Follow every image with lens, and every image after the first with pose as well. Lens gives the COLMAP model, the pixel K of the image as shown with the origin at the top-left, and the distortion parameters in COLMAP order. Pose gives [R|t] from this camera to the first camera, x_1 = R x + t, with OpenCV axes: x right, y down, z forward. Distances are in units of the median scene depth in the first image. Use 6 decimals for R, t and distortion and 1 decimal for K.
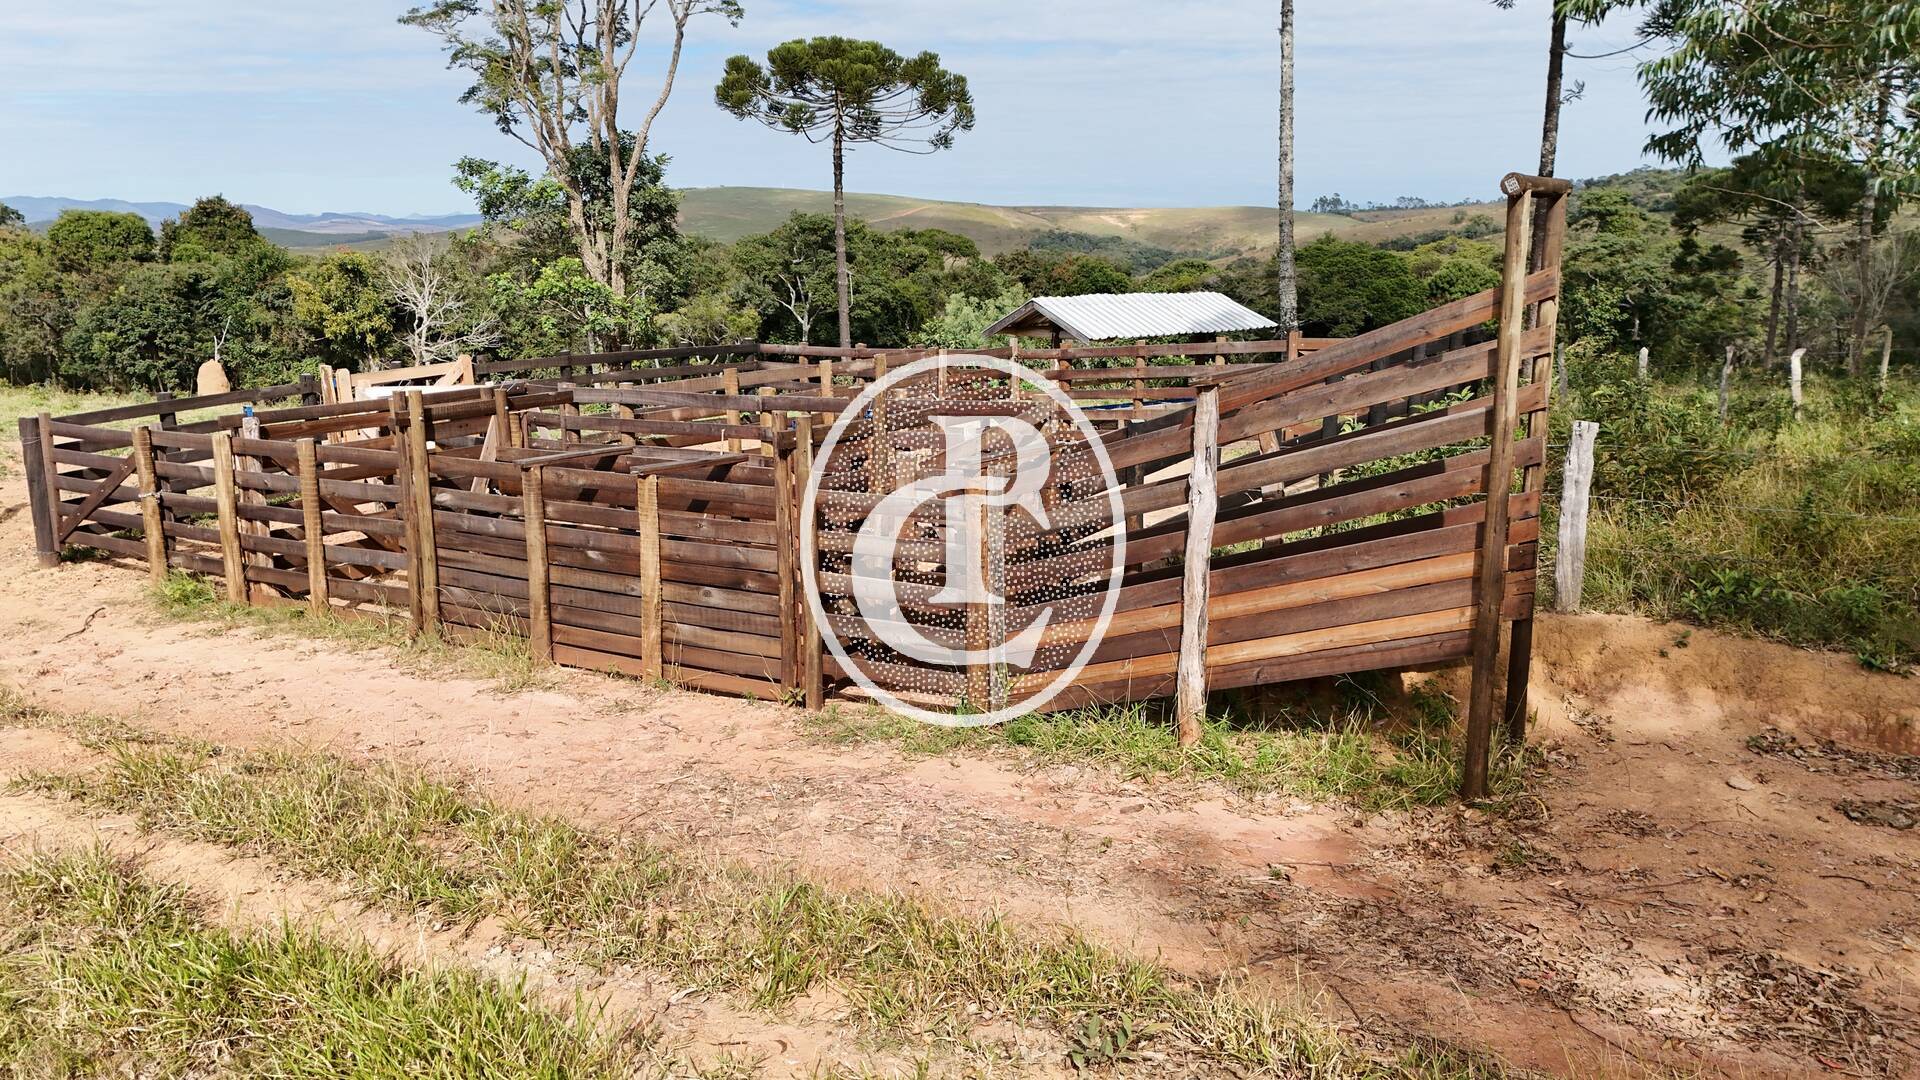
lens RADIAL K [[1351.6, 0, 969.0], [0, 1351.6, 515.0], [0, 0, 1]] dist [0.067538, -0.053469]
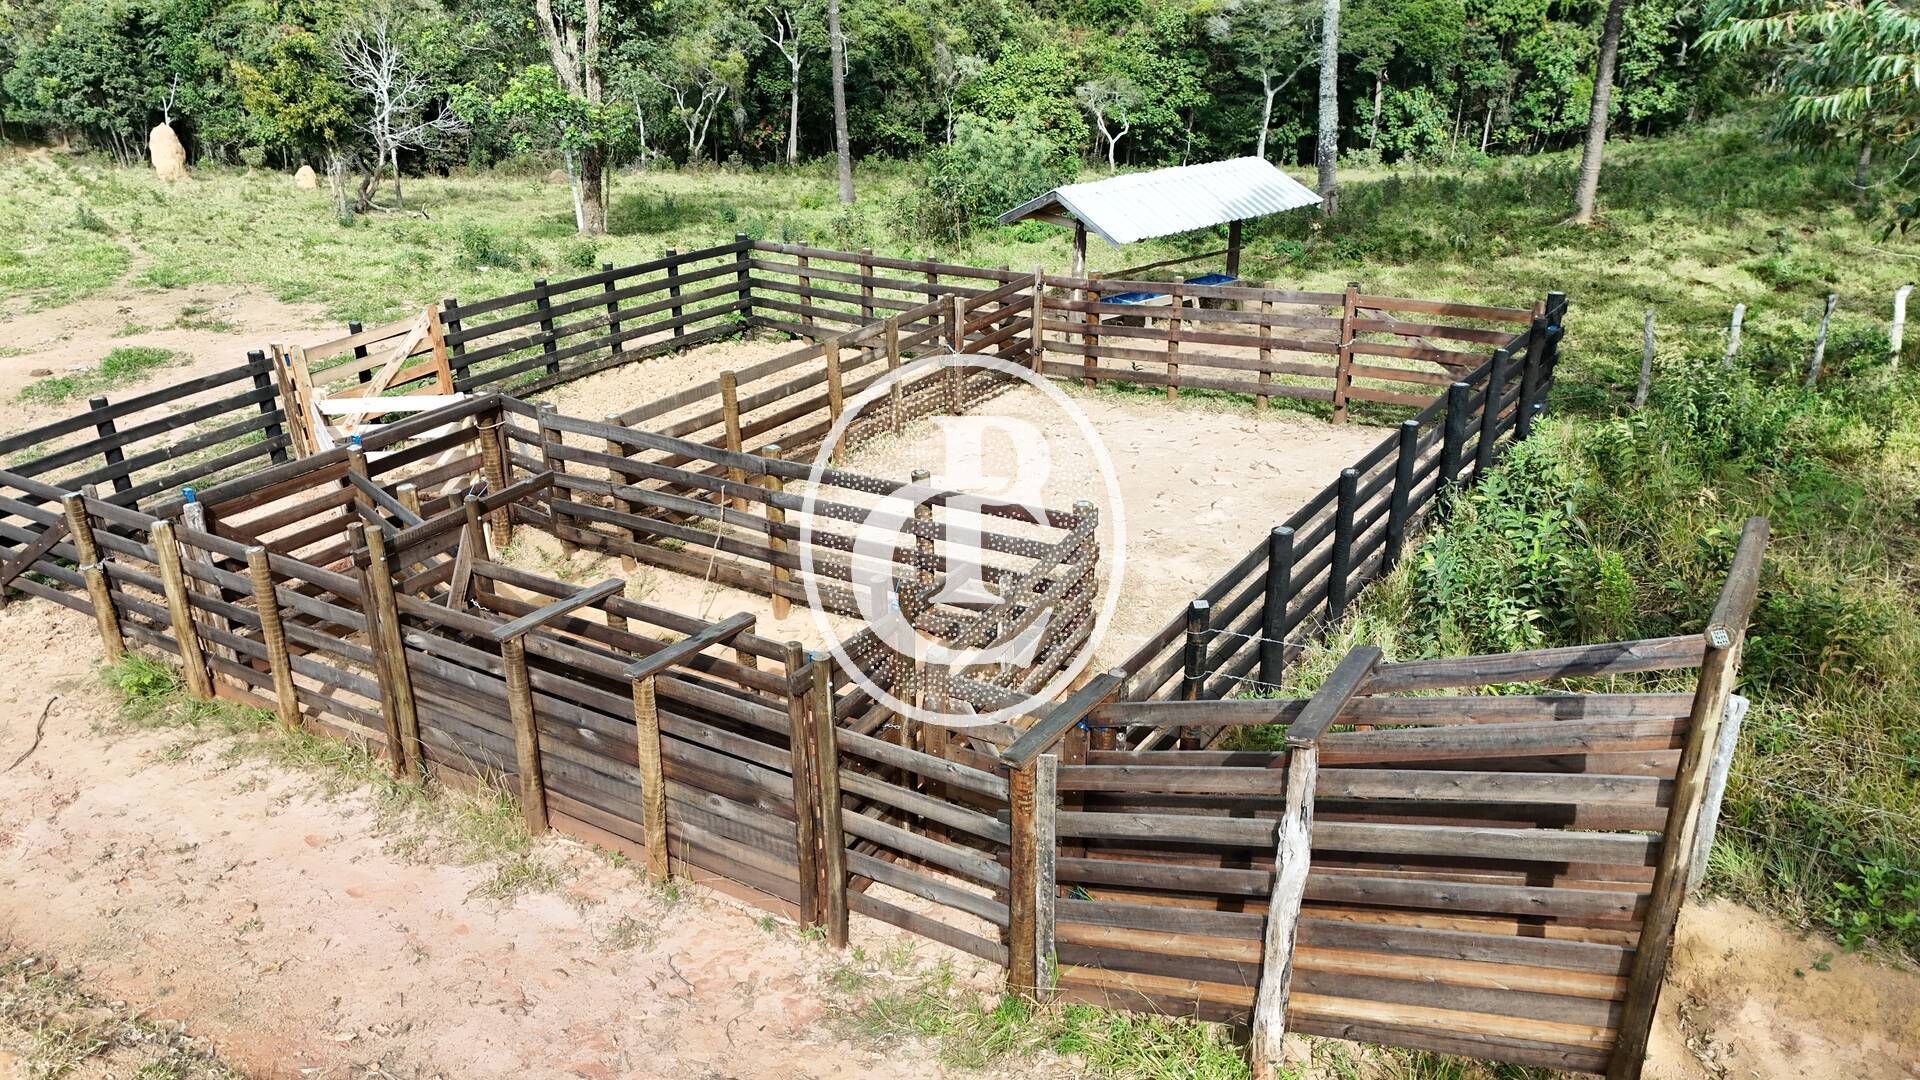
lens RADIAL K [[1351.7, 0, 963.2], [0, 1351.7, 453.2], [0, 0, 1]] dist [0.071173, -0.062704]
pose [[1.000000, -0.000094, -0.000039, -0.008419], [0.000100, 0.980164, 0.198188, -0.099930], [0.000019, -0.198188, 0.980164, 0.047148]]
